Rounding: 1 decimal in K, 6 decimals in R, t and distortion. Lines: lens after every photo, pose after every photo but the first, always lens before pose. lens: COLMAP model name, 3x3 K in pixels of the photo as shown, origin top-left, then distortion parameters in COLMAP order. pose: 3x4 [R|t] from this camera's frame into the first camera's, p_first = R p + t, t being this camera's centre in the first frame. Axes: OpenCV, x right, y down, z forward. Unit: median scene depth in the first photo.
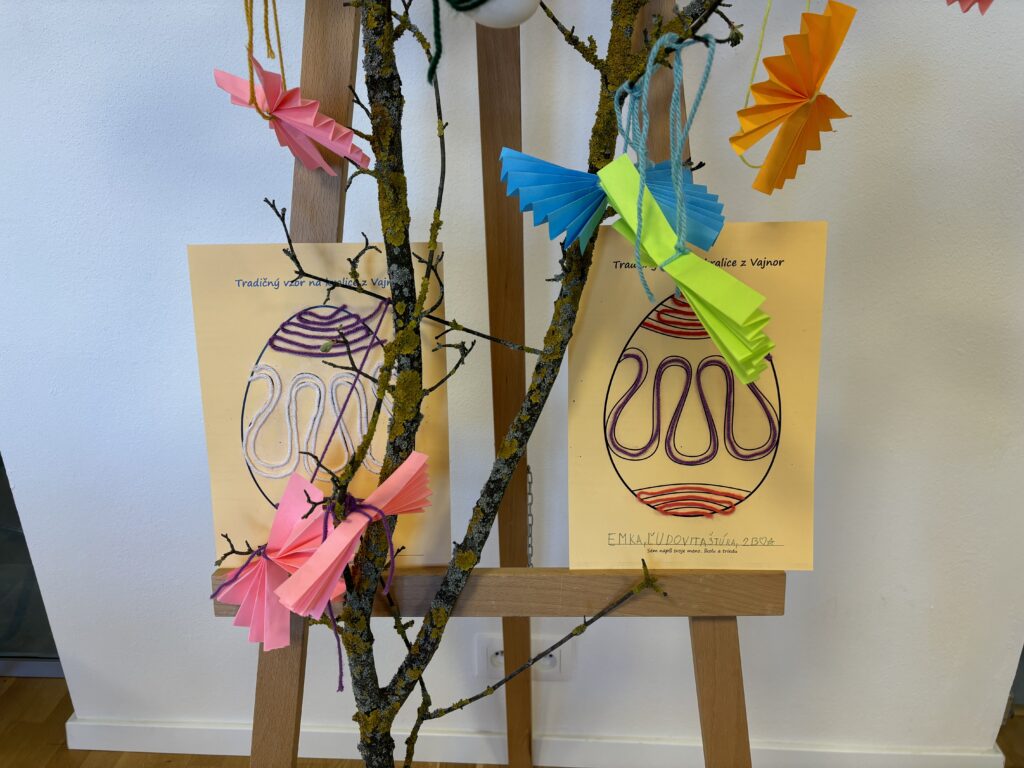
lens RADIAL K [[770.8, 0, 512.0], [0, 770.8, 384.0], [0, 0, 1]] dist [0.025778, -0.005983]
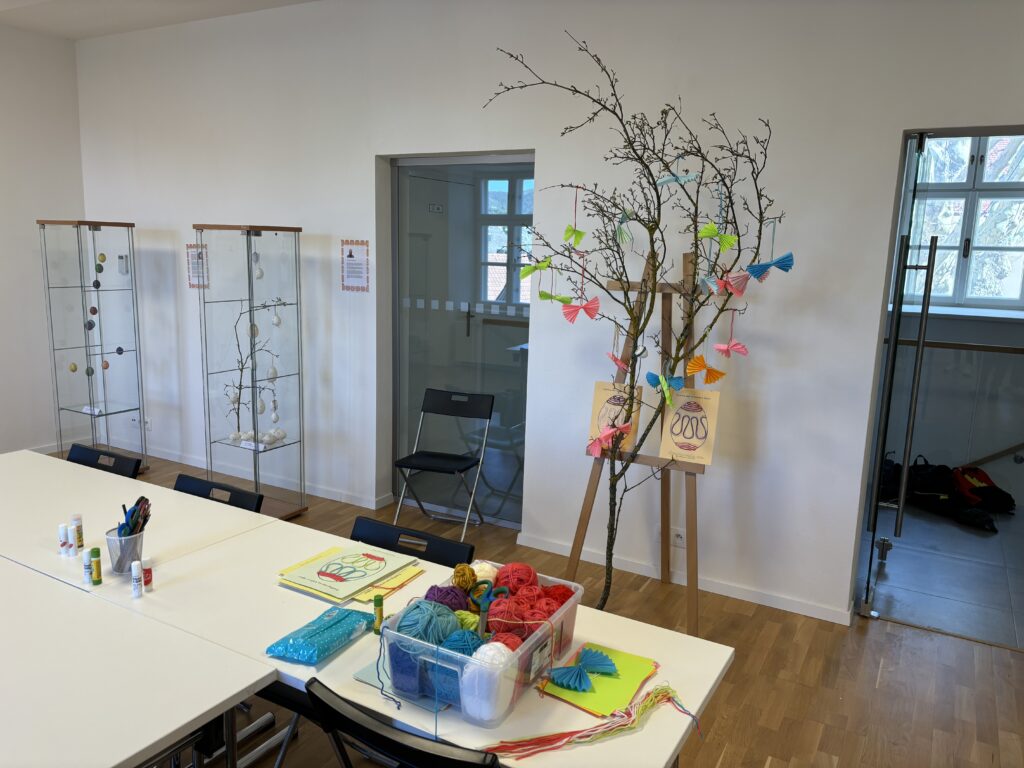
lens RADIAL K [[770.8, 0, 512.0], [0, 770.8, 384.0], [0, 0, 1]] dist [0.025778, -0.005983]
pose [[0.899007, 0.115207, -0.422508, 1.215825], [-0.203200, 0.964371, -0.169408, 0.795649], [0.387938, 0.238152, 0.890386, -3.664141]]
